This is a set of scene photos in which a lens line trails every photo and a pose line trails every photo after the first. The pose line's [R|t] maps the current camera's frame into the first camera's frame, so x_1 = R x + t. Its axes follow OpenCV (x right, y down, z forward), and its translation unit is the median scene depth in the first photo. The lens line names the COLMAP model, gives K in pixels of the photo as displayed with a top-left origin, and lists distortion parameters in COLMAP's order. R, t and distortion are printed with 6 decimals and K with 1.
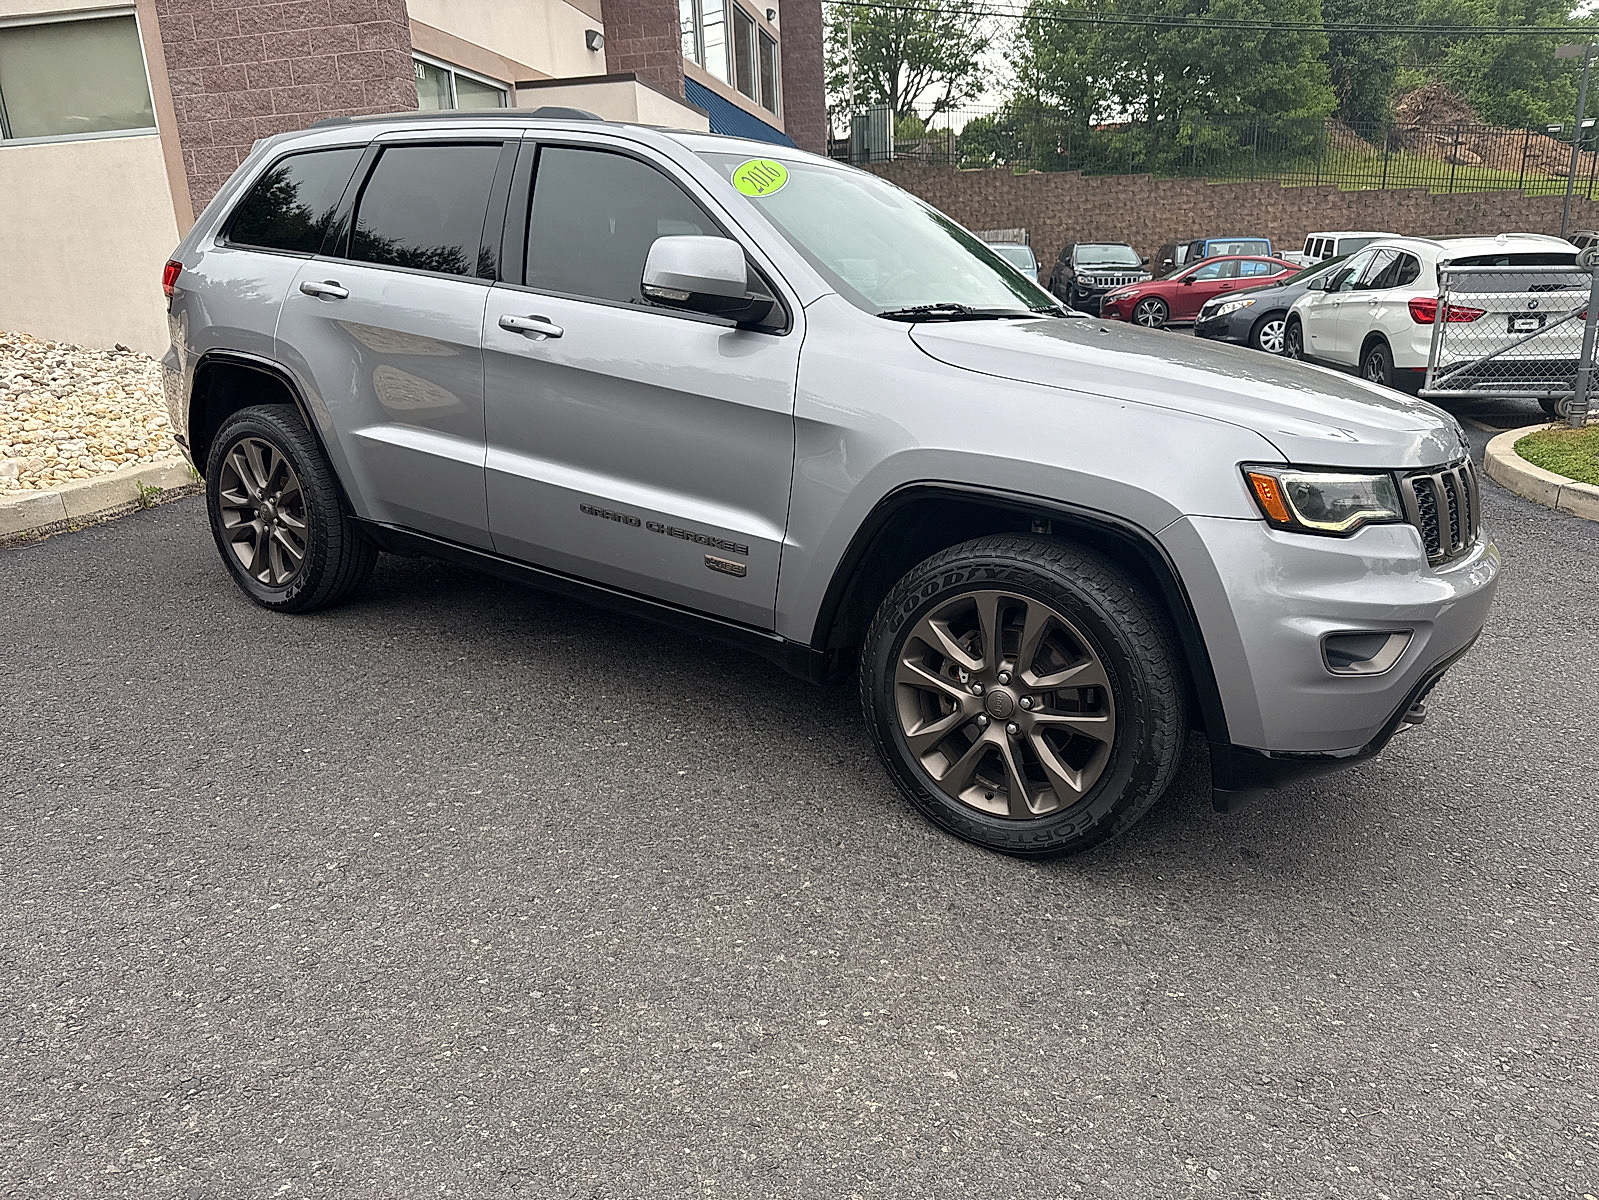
lens RADIAL K [[1138.9, 0, 798.4], [0, 1138.9, 599.8], [0, 0, 1]] dist [0.014383, -0.017038]
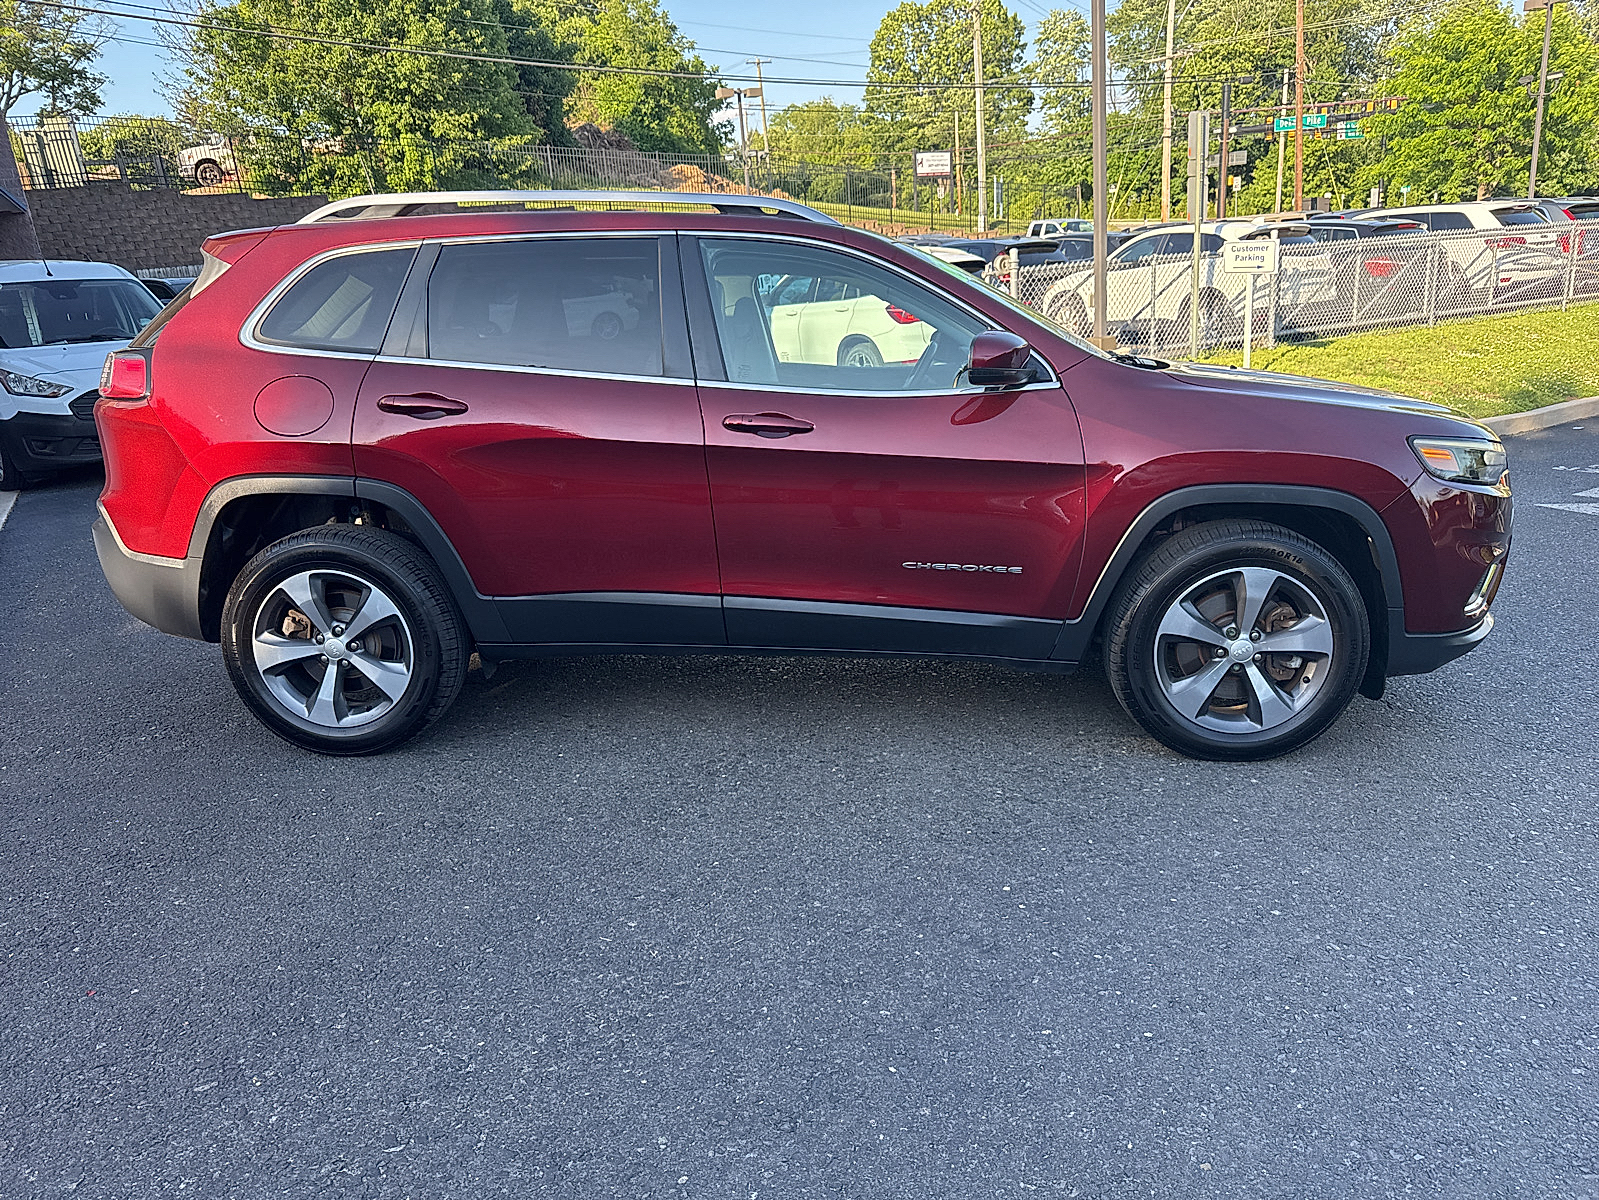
lens RADIAL K [[1138.9, 0, 794.5], [0, 1138.9, 604.7], [0, 0, 1]] dist [0.014383, -0.017038]
pose [[0.772969, -0.221336, 0.594584, -0.103220], [0.228457, 0.971407, 0.064612, -0.017323], [-0.591884, 0.085894, 0.801433, 0.038676]]
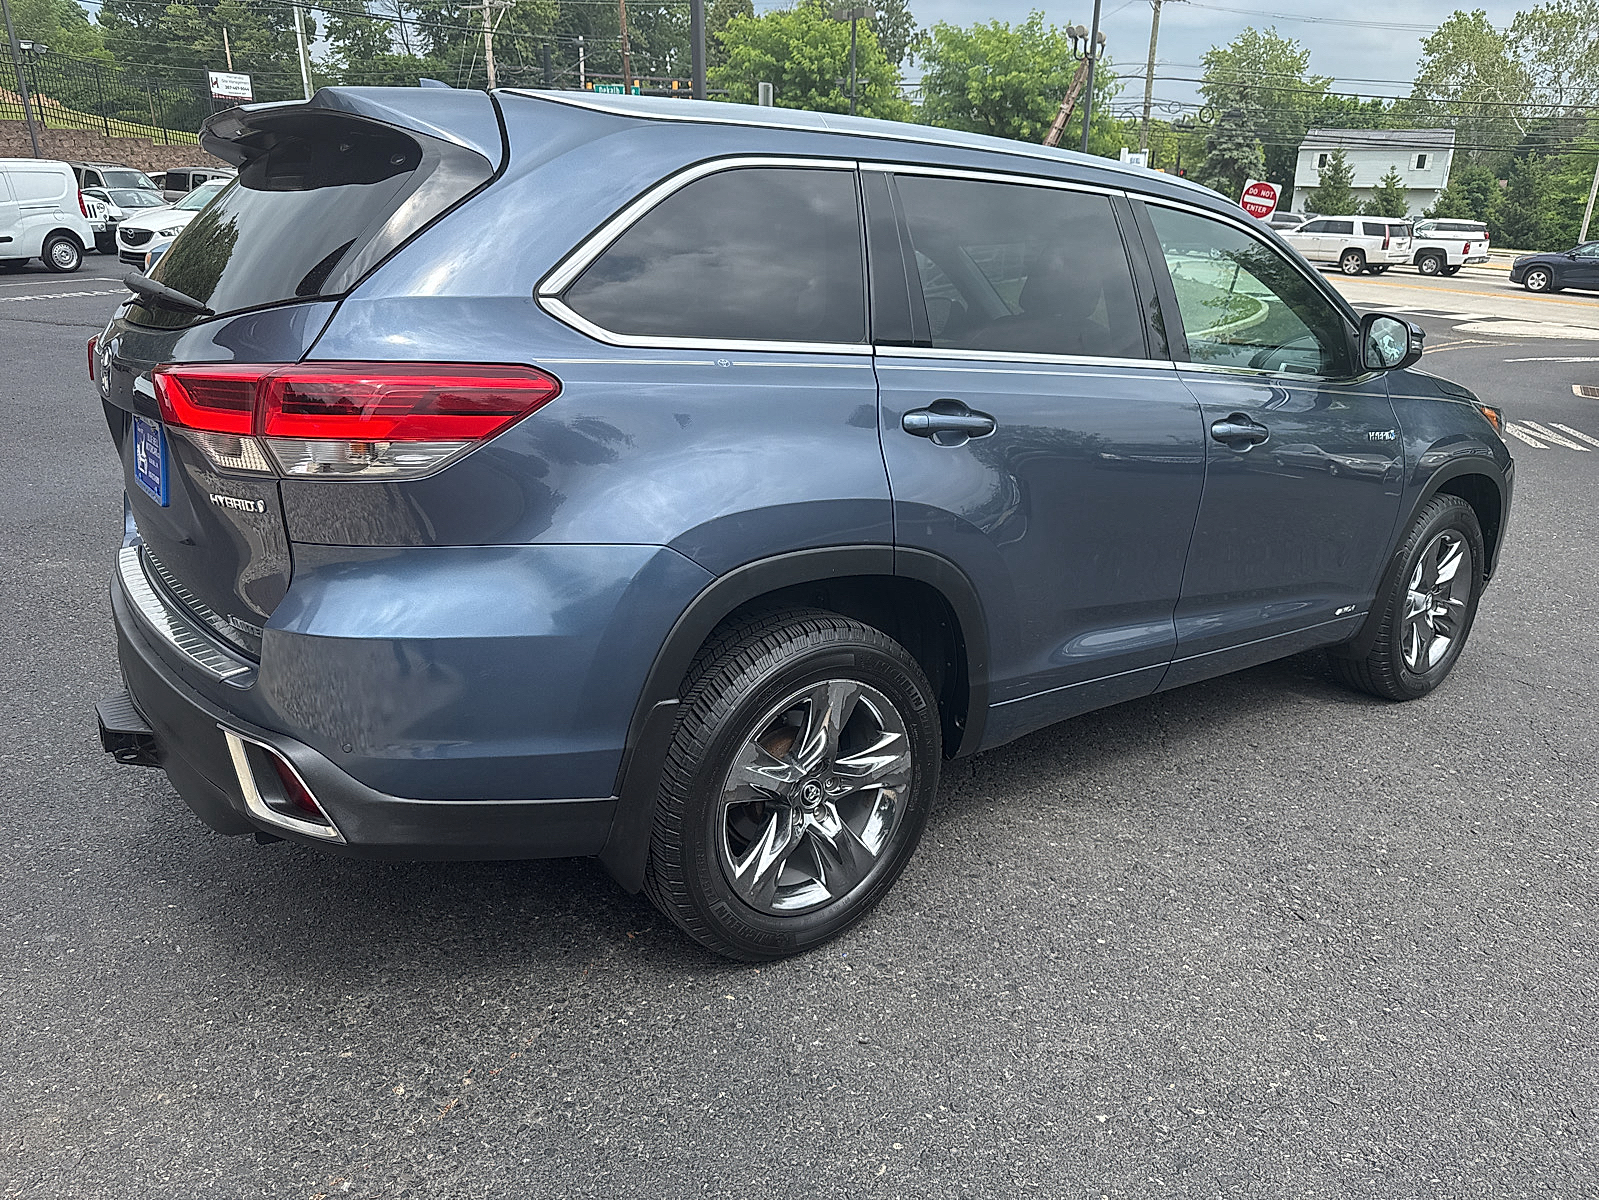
lens RADIAL K [[1138.9, 0, 796.6], [0, 1138.9, 608.2], [0, 0, 1]] dist [0.014383, -0.017038]
pose [[0.293882, -0.314608, 0.902582, -0.131249], [0.247719, 0.937086, 0.245977, -0.049580], [-0.923184, 0.151298, 0.353327, 0.134703]]
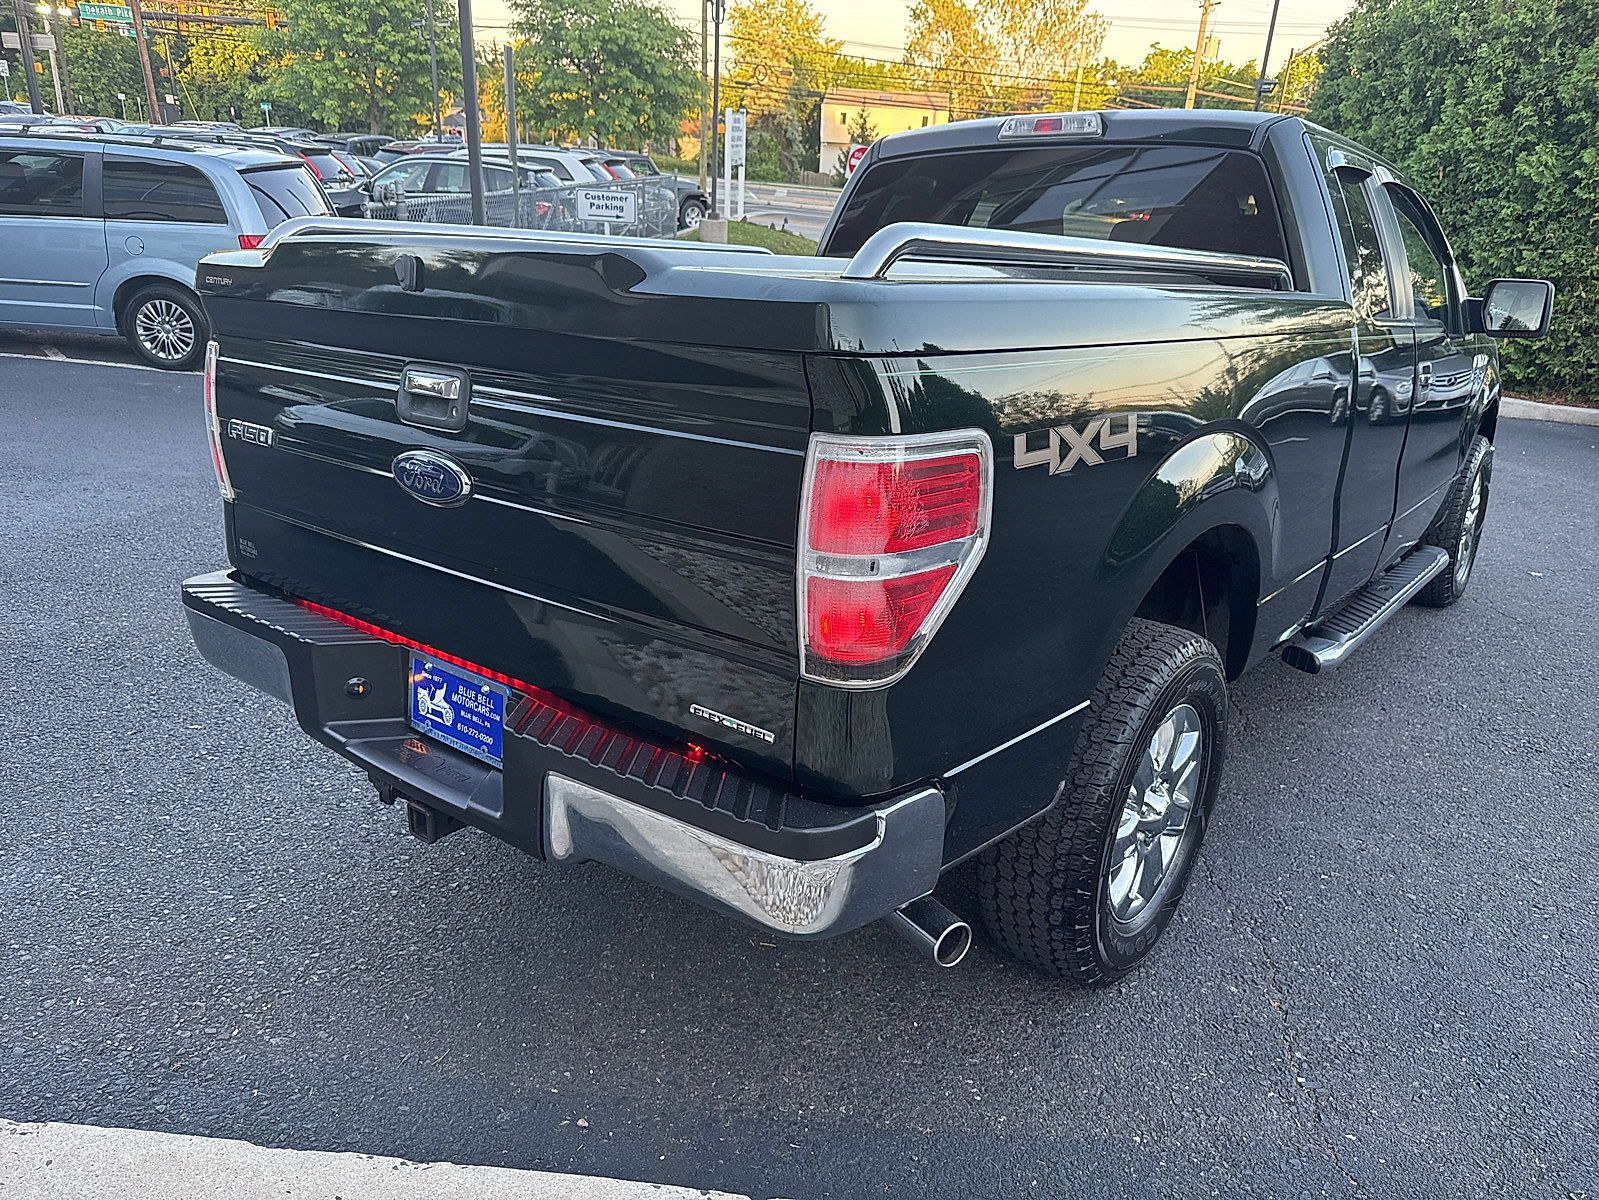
lens RADIAL K [[1138.9, 0, 789.8], [0, 1138.9, 604.7], [0, 0, 1]] dist [0.014383, -0.017038]
pose [[-0.086528, -0.362927, 0.927791, -0.151156], [0.238763, 0.896589, 0.372989, -0.076744], [-0.967215, 0.253796, 0.009073, 0.207968]]
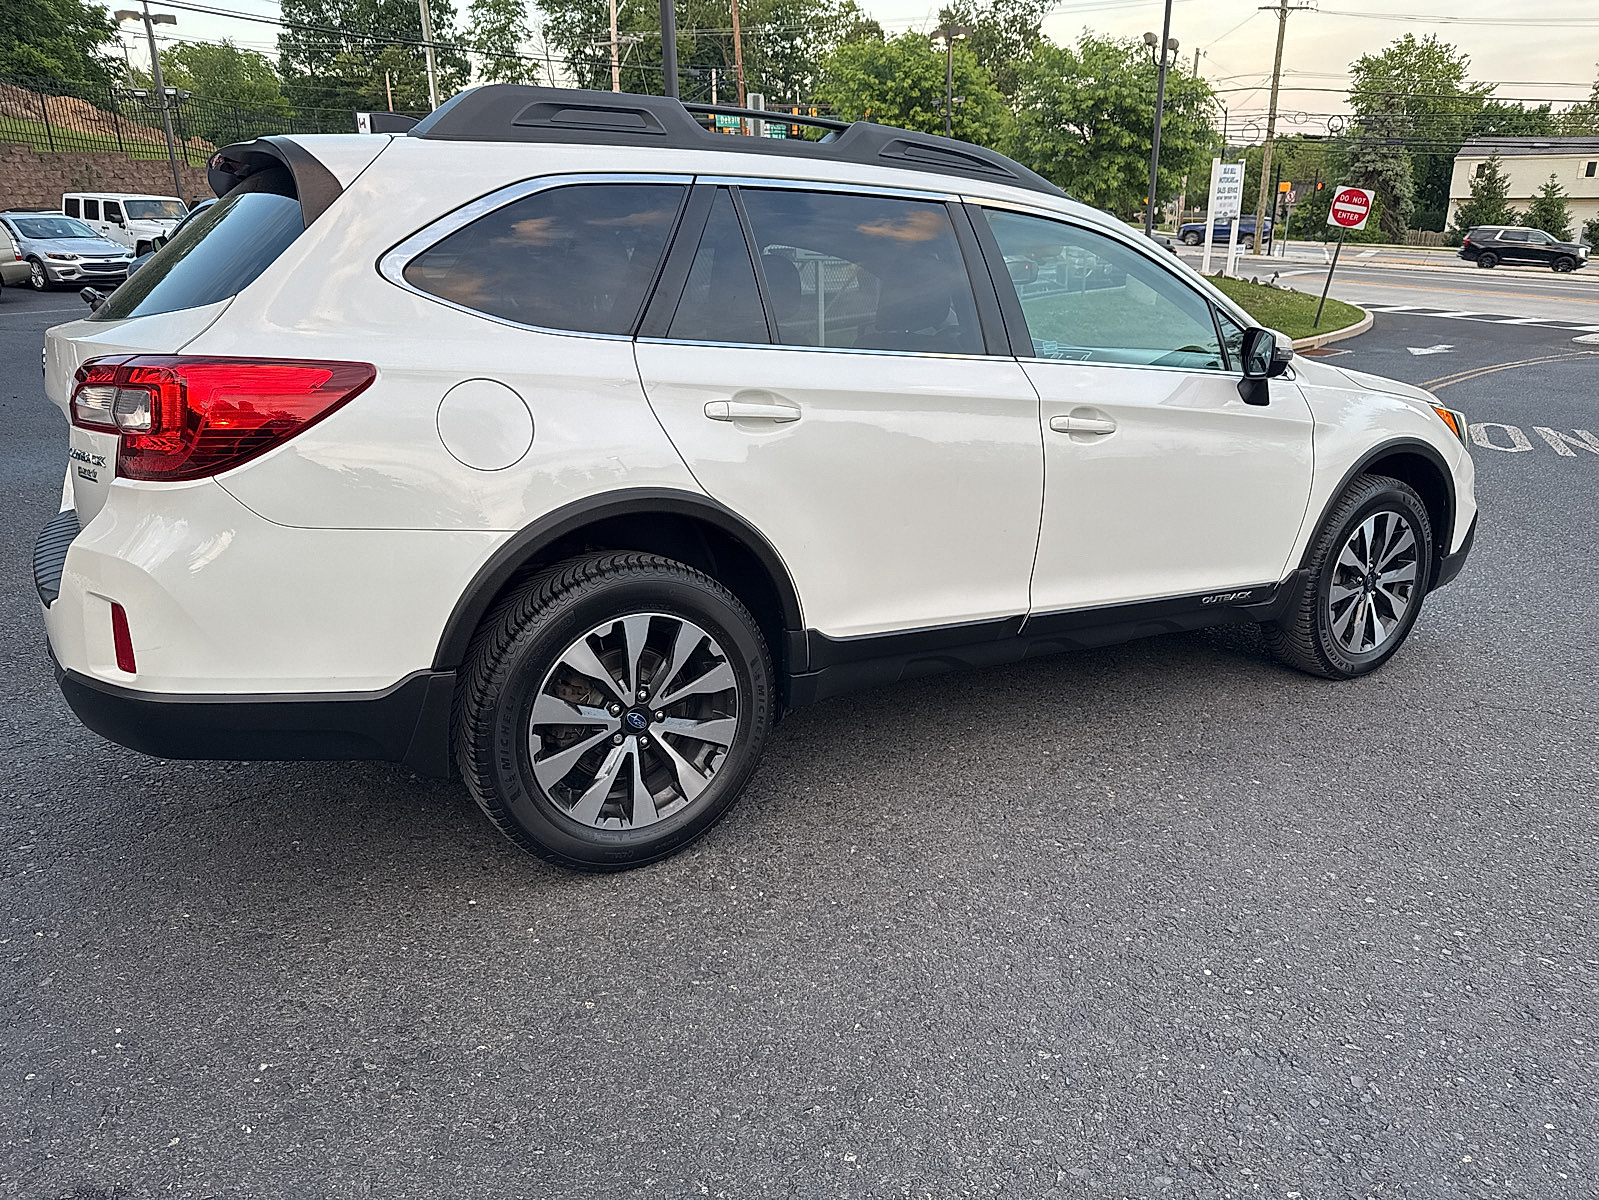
lens RADIAL K [[1138.9, 0, 806.2], [0, 1138.9, 602.8], [0, 0, 1]] dist [0.014383, -0.017038]
pose [[0.402017, -0.285456, 0.869999, -0.110963], [0.254264, 0.947596, 0.193423, -0.029930], [-0.879620, 0.143450, 0.453531, 0.086973]]
